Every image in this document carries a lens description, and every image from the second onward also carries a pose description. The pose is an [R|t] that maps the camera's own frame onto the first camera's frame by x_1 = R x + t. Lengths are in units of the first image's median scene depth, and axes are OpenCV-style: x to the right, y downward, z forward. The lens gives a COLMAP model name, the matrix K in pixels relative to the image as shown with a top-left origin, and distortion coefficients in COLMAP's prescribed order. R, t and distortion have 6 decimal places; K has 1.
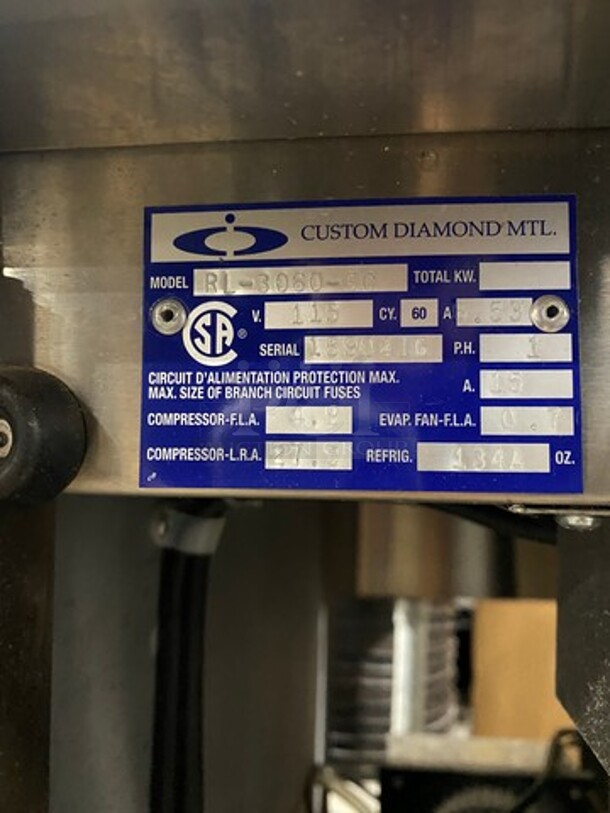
lens RADIAL K [[616.1, 0, 316.5], [0, 616.1, 406.4], [0, 0, 1]] dist [0.002683, 0.002967]
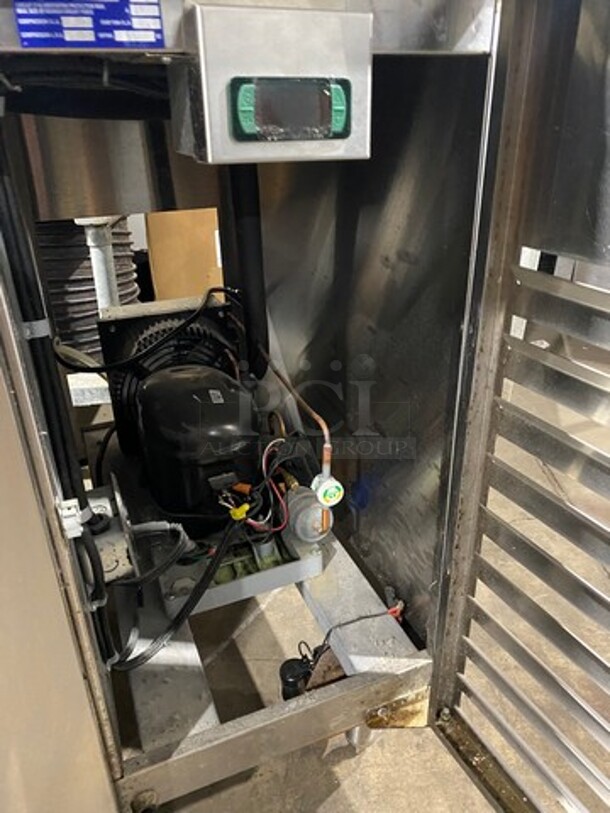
lens RADIAL K [[616.1, 0, 316.5], [0, 616.1, 406.4], [0, 0, 1]] dist [0.002683, 0.002967]
pose [[0.860890, -0.264688, 0.434521, -0.838535], [-0.039748, 0.816428, 0.576077, -0.237046], [-0.507236, -0.513210, 0.692334, -2.753254]]
